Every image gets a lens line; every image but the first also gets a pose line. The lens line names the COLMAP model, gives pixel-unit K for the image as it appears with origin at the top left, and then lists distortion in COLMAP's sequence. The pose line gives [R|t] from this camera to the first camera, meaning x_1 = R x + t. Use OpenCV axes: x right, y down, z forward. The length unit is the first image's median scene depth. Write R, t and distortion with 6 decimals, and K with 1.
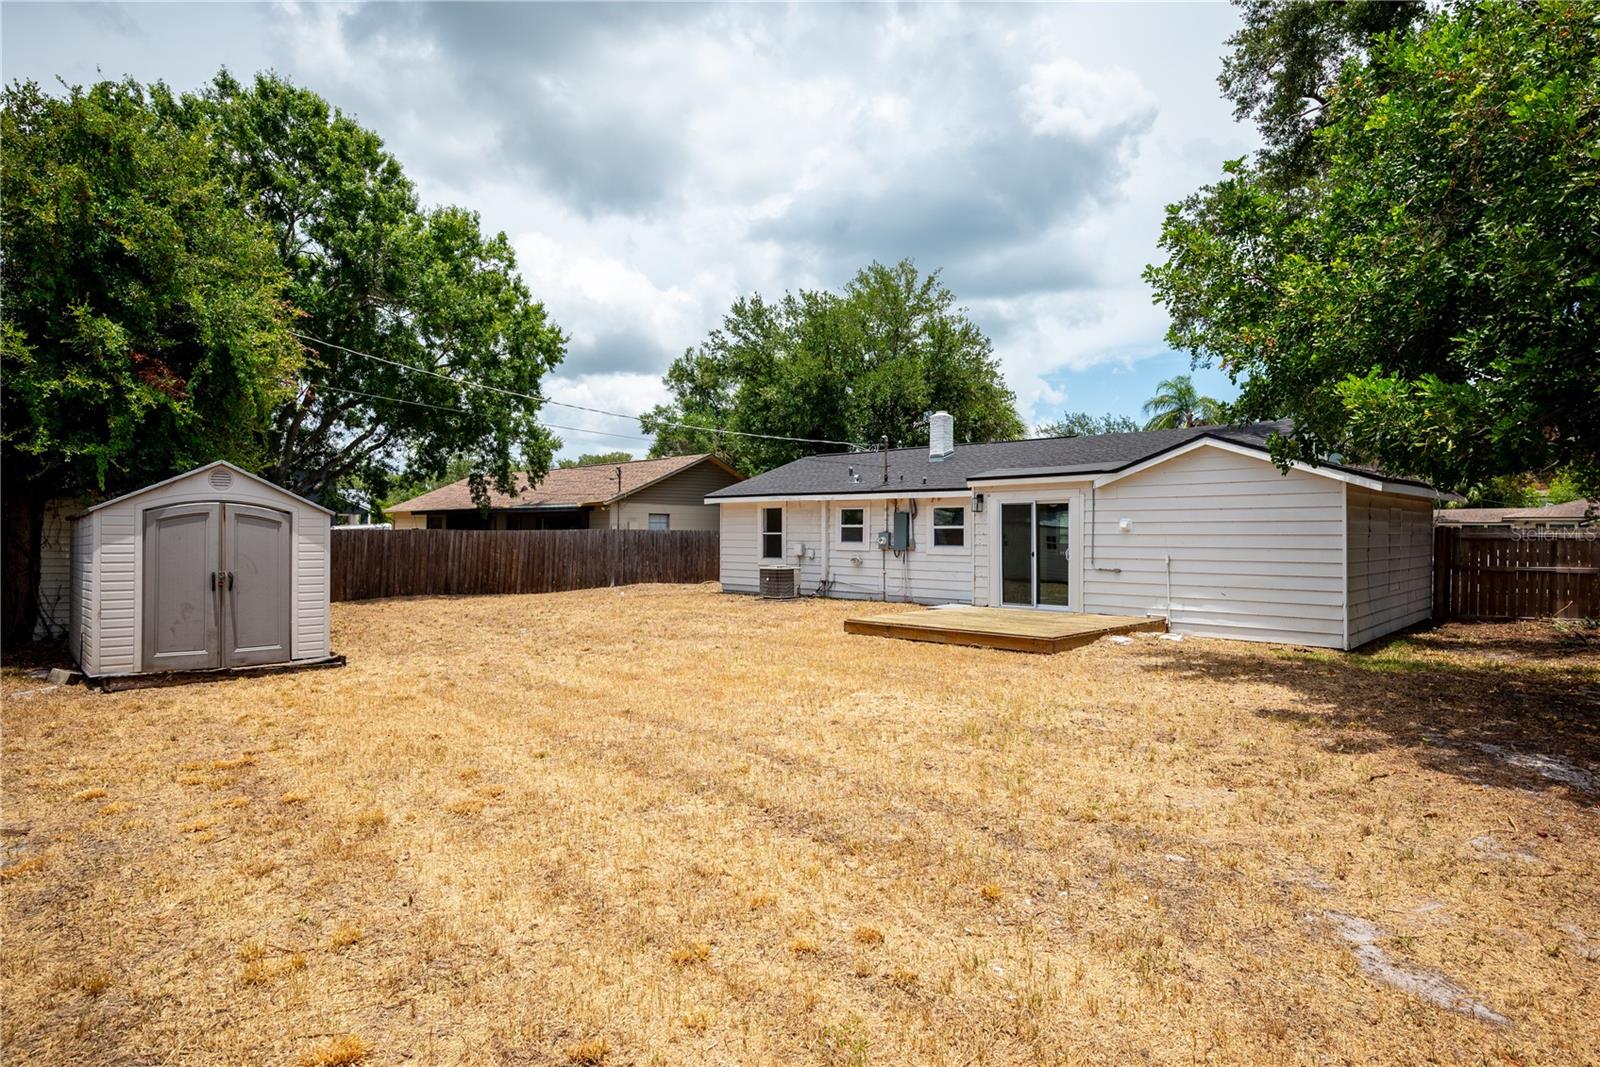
lens RADIAL K [[873.4, 0, 798.2], [0, 873.4, 532.5], [0, 0, 1]] dist [0.006493, 0.000142]
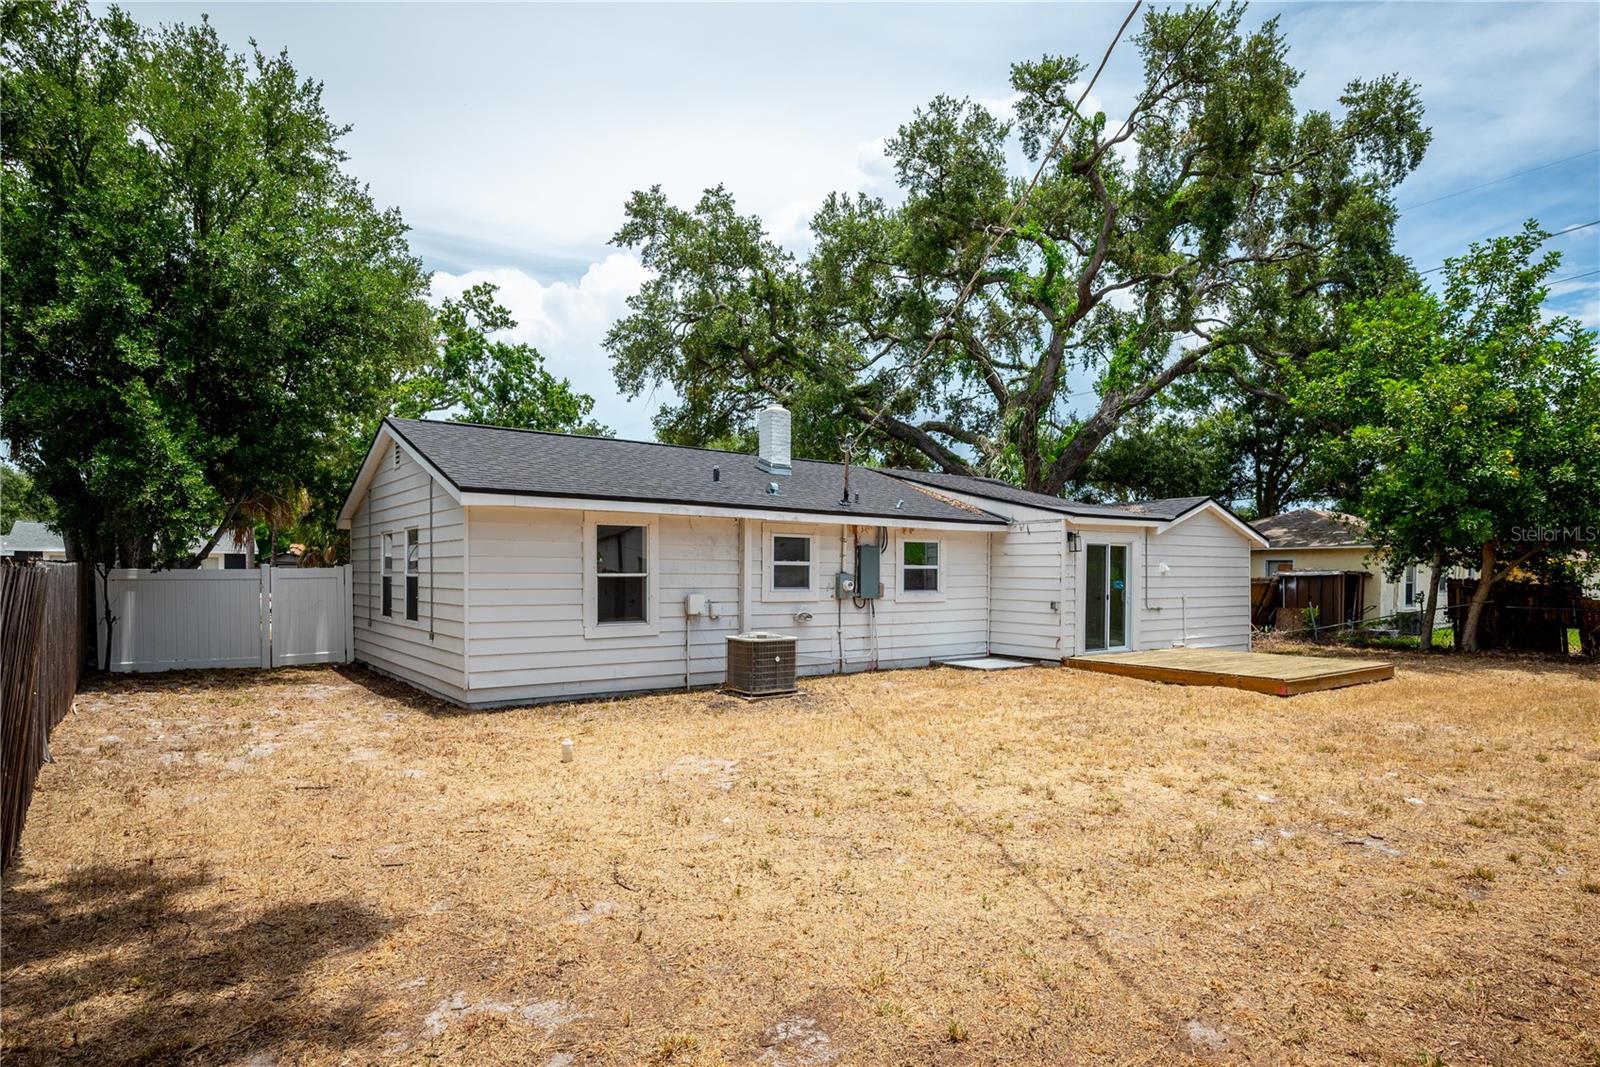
lens RADIAL K [[873.4, 0, 797.4], [0, 873.4, 540.1], [0, 0, 1]] dist [0.006493, 0.000142]
pose [[0.143853, 0.037564, 0.988886, -0.594459], [-0.005406, 0.999294, -0.037173, -0.000418], [-0.989584, 0.000002, 0.143954, 0.947058]]
